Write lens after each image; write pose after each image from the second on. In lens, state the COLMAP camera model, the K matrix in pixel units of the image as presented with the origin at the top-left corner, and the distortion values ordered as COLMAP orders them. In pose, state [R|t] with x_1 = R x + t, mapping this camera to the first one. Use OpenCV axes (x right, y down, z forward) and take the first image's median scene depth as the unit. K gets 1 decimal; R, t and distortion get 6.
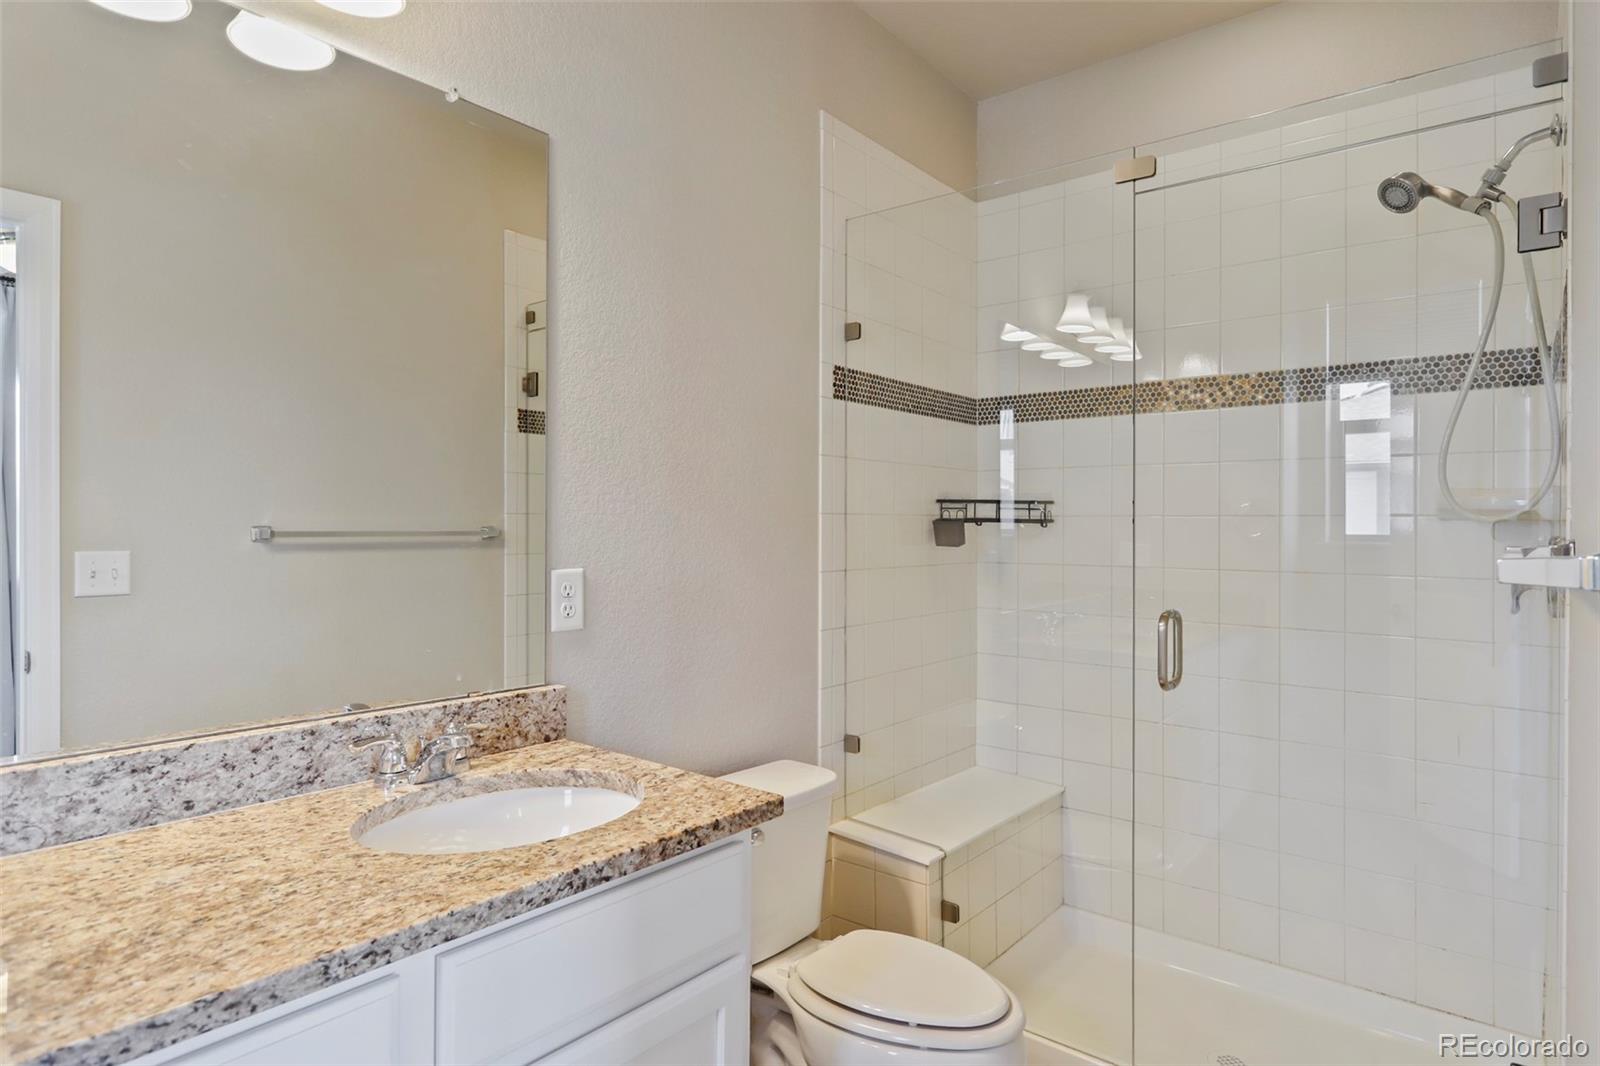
lens RADIAL K [[879.9, 0, 800.0], [0, 879.9, 533.0], [0, 0, 1]] dist [0.000908, -0.000043]
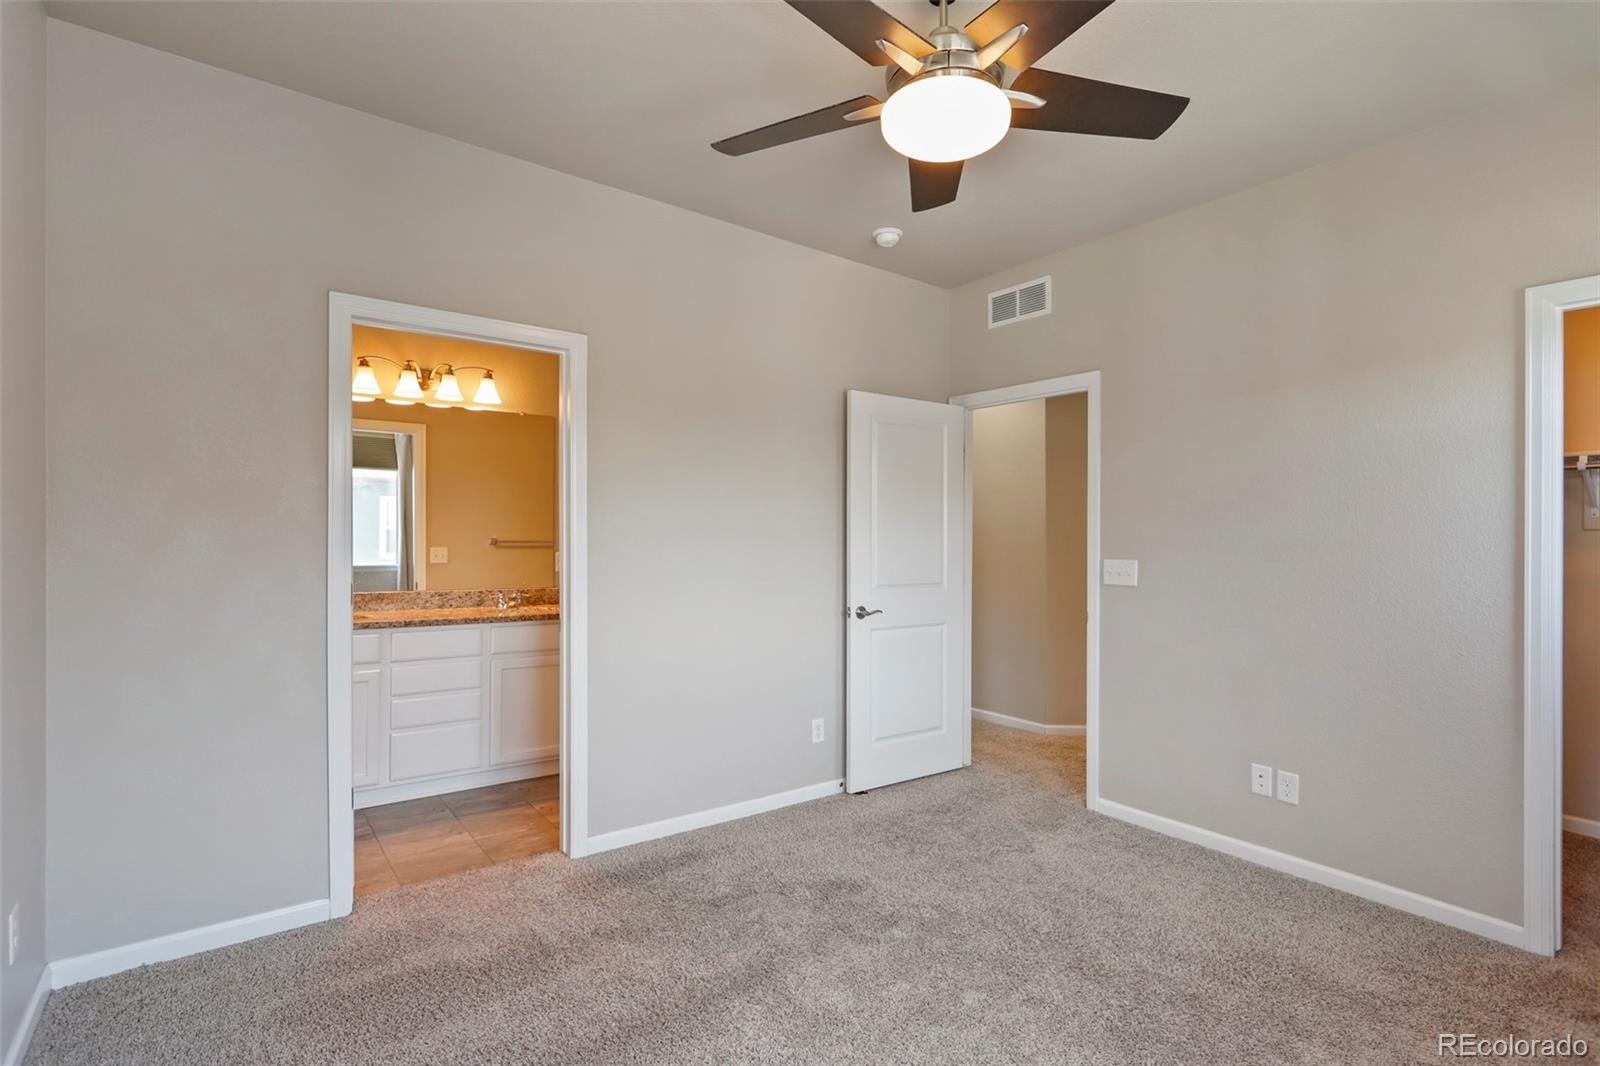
lens RADIAL K [[754.0, 0, 791.3], [0, 754.0, 540.6], [0, 0, 1]] dist [0.005037, 0.000427]
pose [[0.968040, -0.003849, -0.250767, 1.727927], [0.002736, 0.999985, -0.004787, 0.023931], [0.250782, 0.003948, 0.968036, -2.015293]]
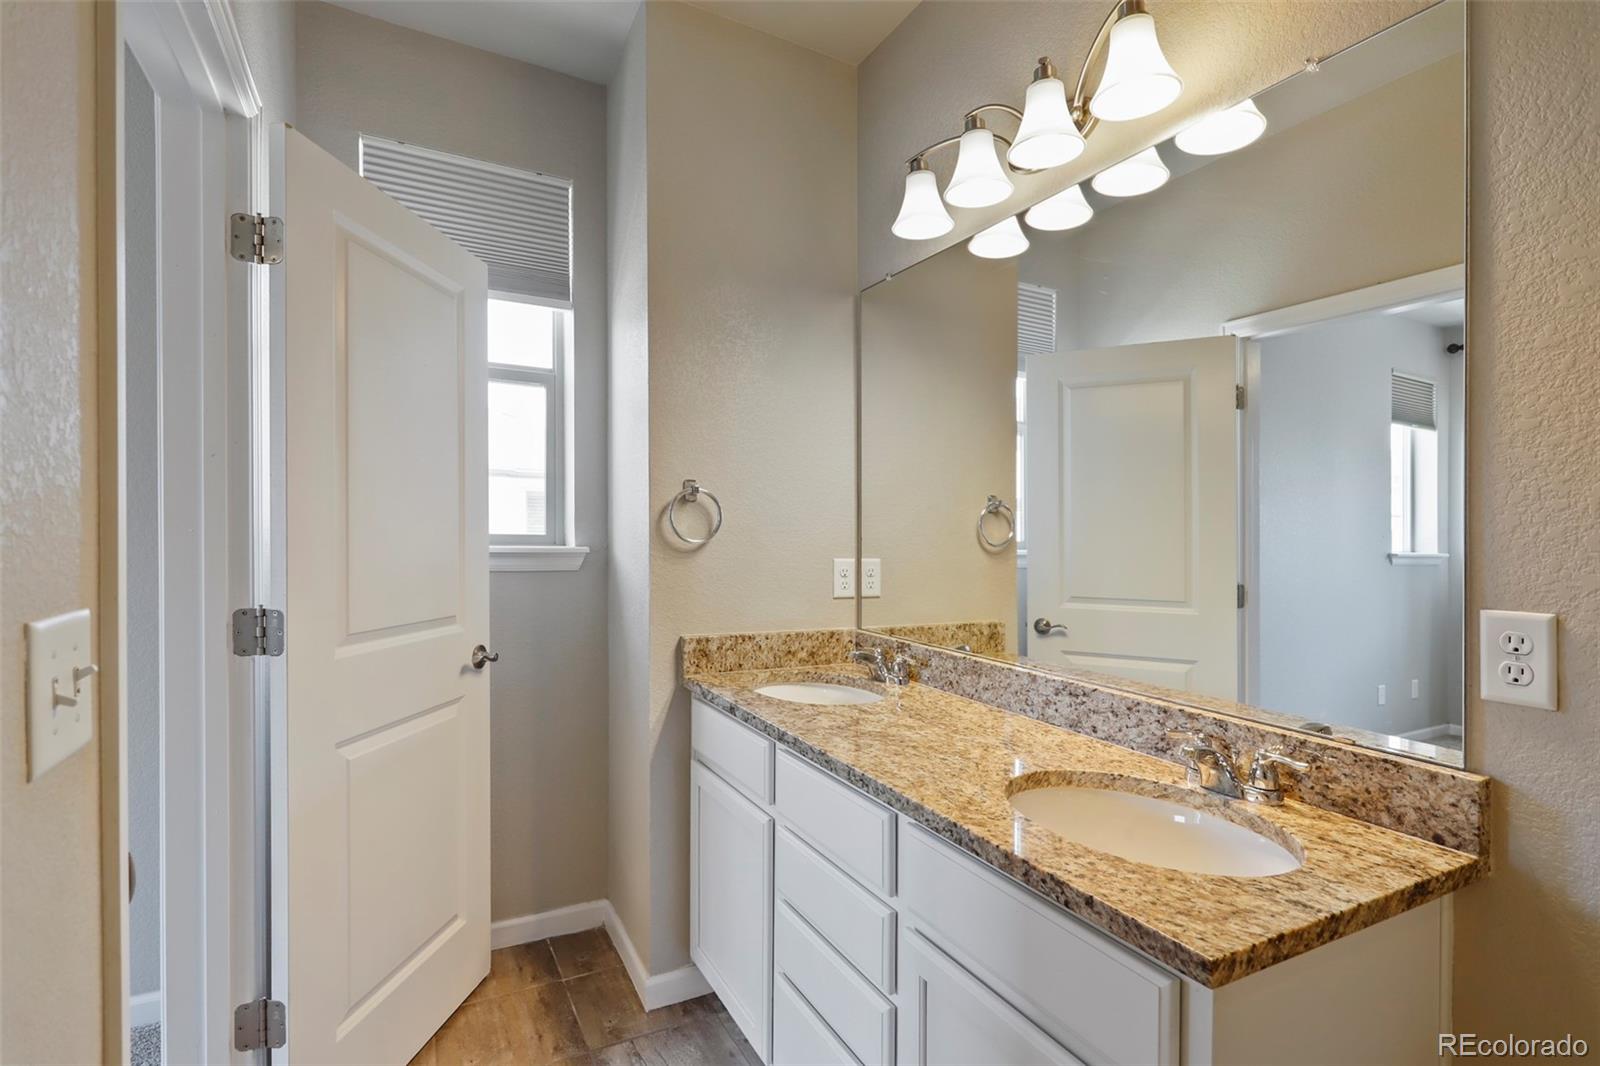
lens RADIAL K [[775.3, 0, 798.0], [0, 775.3, 525.5], [0, 0, 1]] dist [0.004000, 0.000681]
pose [[-0.403839, -0.017107, -0.914670, 0.702811], [-0.016749, 0.999796, -0.011305, -0.012152], [0.914677, 0.010754, -0.404043, 1.050330]]
